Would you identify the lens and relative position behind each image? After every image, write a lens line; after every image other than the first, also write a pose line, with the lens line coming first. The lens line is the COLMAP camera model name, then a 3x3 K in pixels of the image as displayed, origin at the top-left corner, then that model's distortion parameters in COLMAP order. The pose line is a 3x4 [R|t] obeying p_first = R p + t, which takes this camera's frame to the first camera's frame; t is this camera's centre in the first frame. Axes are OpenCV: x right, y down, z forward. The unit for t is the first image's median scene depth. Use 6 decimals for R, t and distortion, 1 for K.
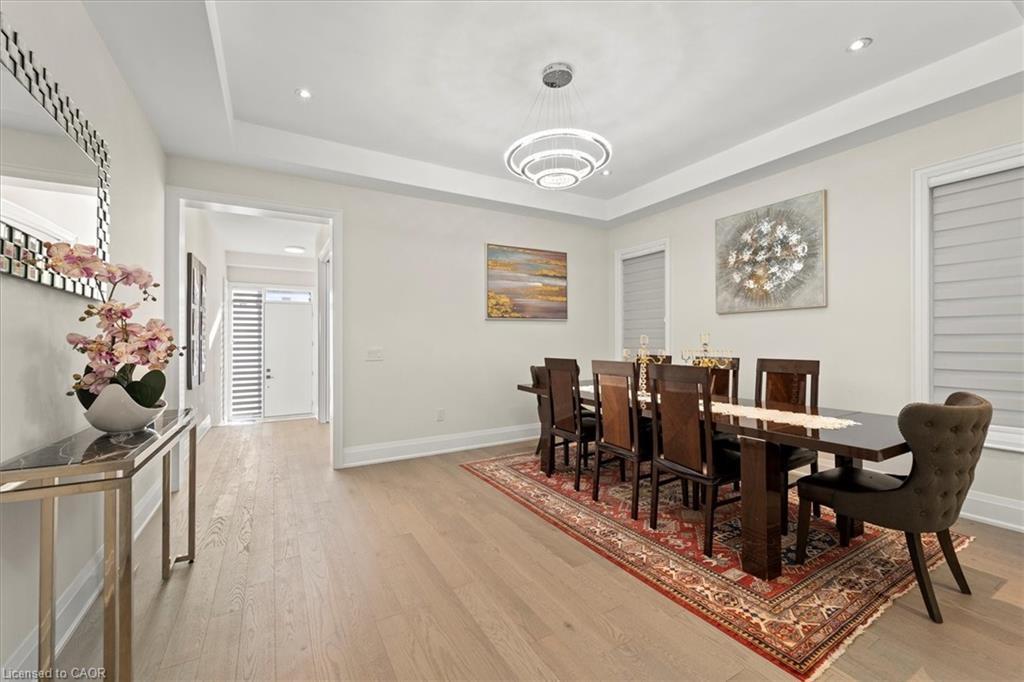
lens RADIAL K [[414.0, 0, 512.0], [0, 414.0, 341.0], [0, 0, 1]] dist [0.001190, 0.000111]
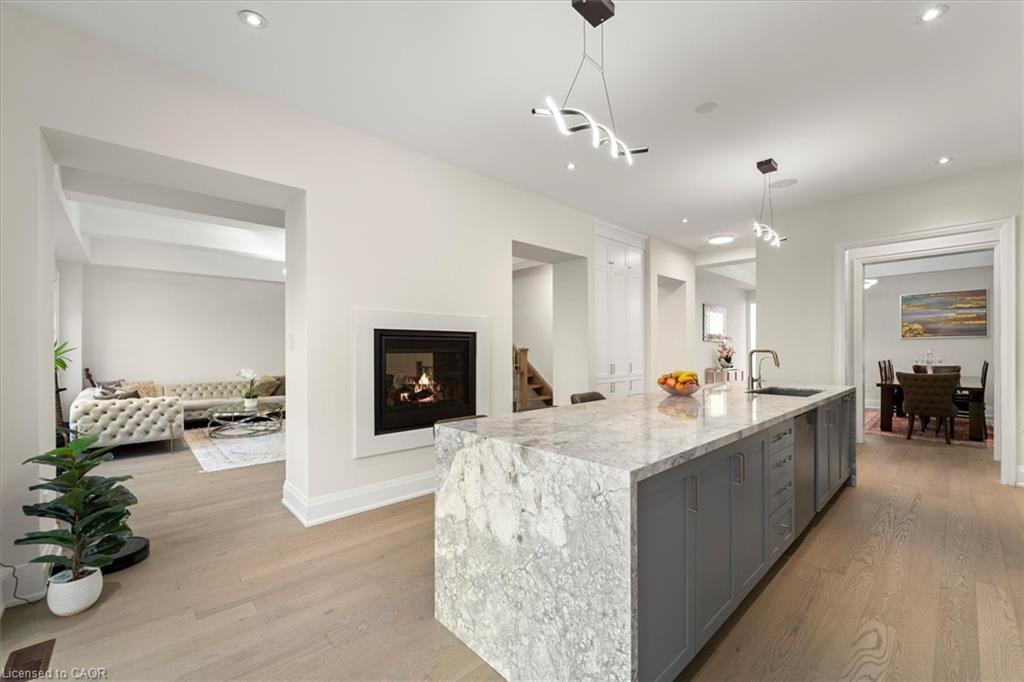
lens RADIAL K [[410.9, 0, 510.2], [0, 410.9, 345.6], [0, 0, 1]] dist [-0.000427, -0.000032]
pose [[0.209538, -0.001595, -0.977799, 1.273148], [0.001251, 0.999998, -0.001363, -0.020916], [0.977800, -0.000938, 0.209540, -0.982114]]
